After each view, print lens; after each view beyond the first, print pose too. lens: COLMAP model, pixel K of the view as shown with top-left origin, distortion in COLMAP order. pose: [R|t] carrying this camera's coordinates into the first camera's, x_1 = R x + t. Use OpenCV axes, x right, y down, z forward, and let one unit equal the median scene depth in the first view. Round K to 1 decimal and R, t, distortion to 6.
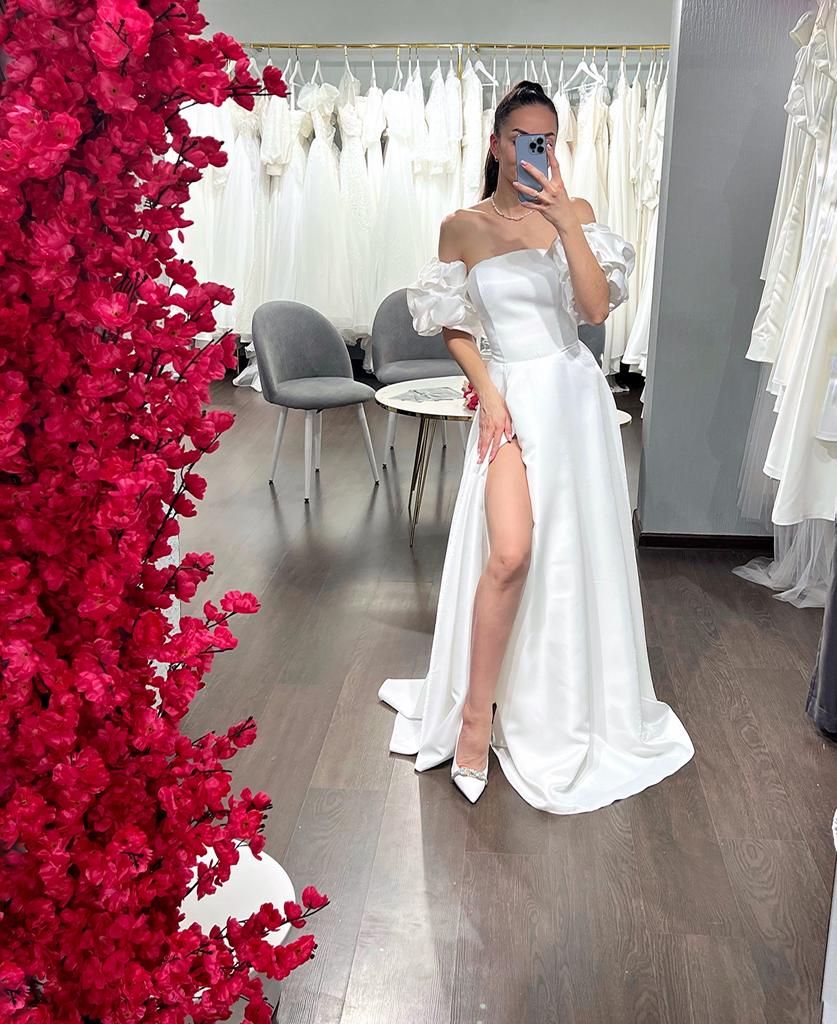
lens RADIAL K [[1190.0, 0, 418.3], [0, 1190.0, 511.3], [0, 0, 1]] dist [0.051536, 0.000000]
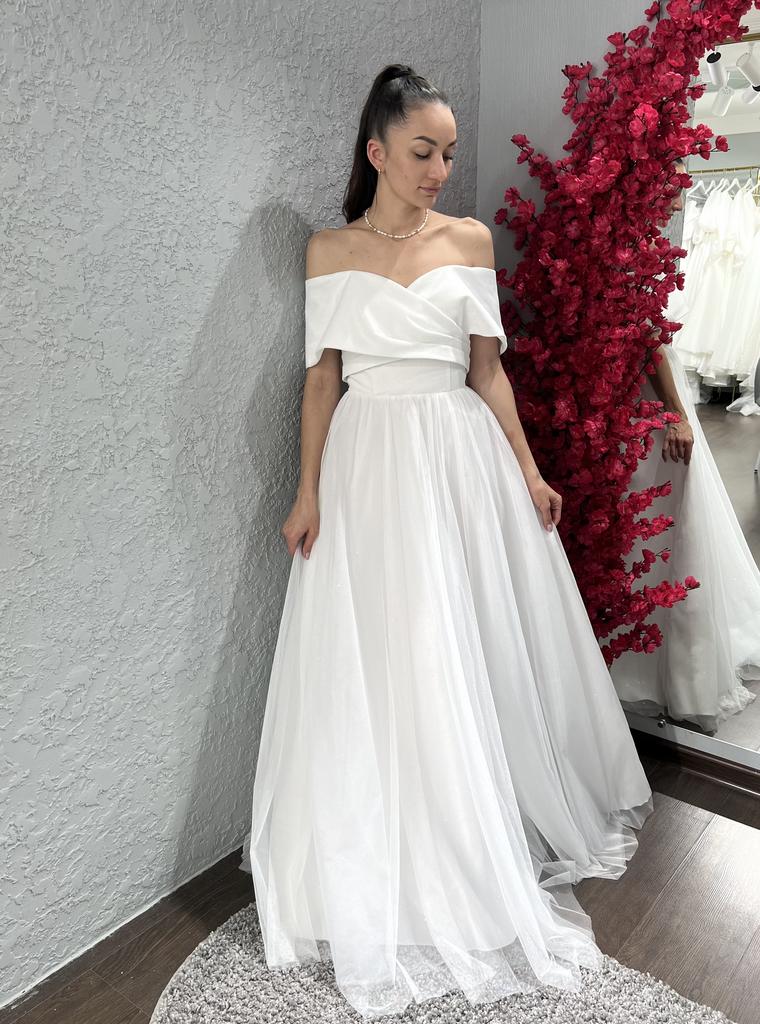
lens RADIAL K [[817.9, 0, 381.5], [0, 817.9, 512.2], [0, 0, 1]] dist [0.010510, 0.001099]
pose [[0.847934, 0.133846, -0.512926, 0.191270], [-0.126080, 0.990754, 0.050105, 0.269137], [0.514890, 0.022184, 0.856969, -0.482861]]
